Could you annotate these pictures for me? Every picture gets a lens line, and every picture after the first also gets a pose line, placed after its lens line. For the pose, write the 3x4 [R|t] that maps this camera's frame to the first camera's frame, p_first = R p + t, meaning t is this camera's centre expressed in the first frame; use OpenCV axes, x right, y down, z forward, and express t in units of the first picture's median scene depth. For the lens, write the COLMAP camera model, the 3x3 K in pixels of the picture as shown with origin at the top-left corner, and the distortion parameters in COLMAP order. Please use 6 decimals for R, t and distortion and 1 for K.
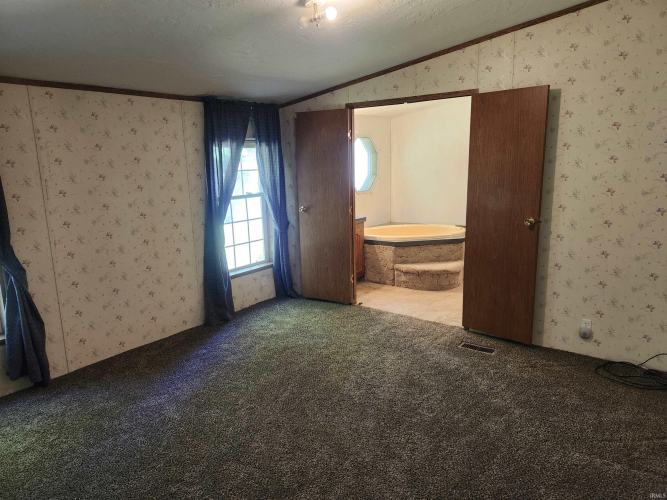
lens RADIAL K [[460.9, 0, 331.2], [0, 460.9, 252.0], [0, 0, 1]] dist [0.111628, -0.143261]
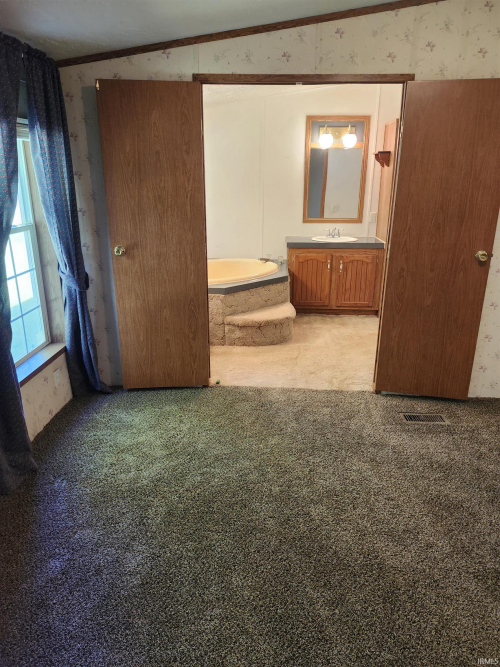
lens RADIAL K [[460.9, 0, 259.4], [0, 460.9, 325.5], [0, 0, 1]] dist [0.111628, -0.143261]
pose [[0.828426, -0.141232, 0.542000, -0.269059], [0.083335, 0.987996, 0.130074, -0.063776], [-0.553865, -0.062589, 0.830251, 0.407243]]
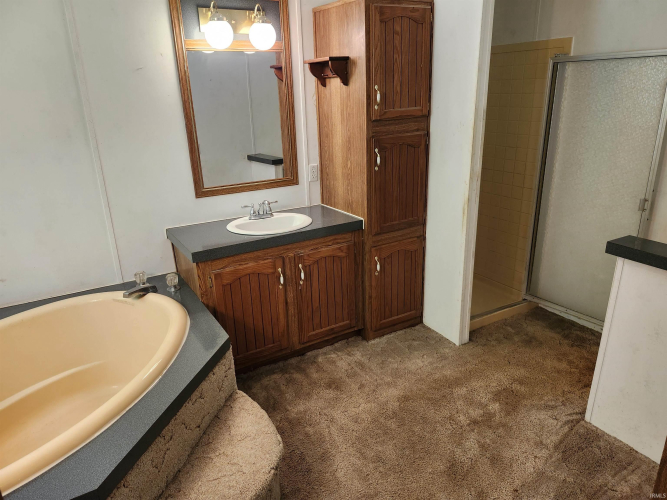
lens RADIAL K [[460.9, 0, 331.2], [0, 460.9, 252.0], [0, 0, 1]] dist [0.111628, -0.143261]
pose [[0.391180, -0.287347, 0.874305, 0.018851], [0.200907, 0.953757, 0.223570, -0.192056], [-0.898117, 0.088198, 0.430821, 0.930750]]
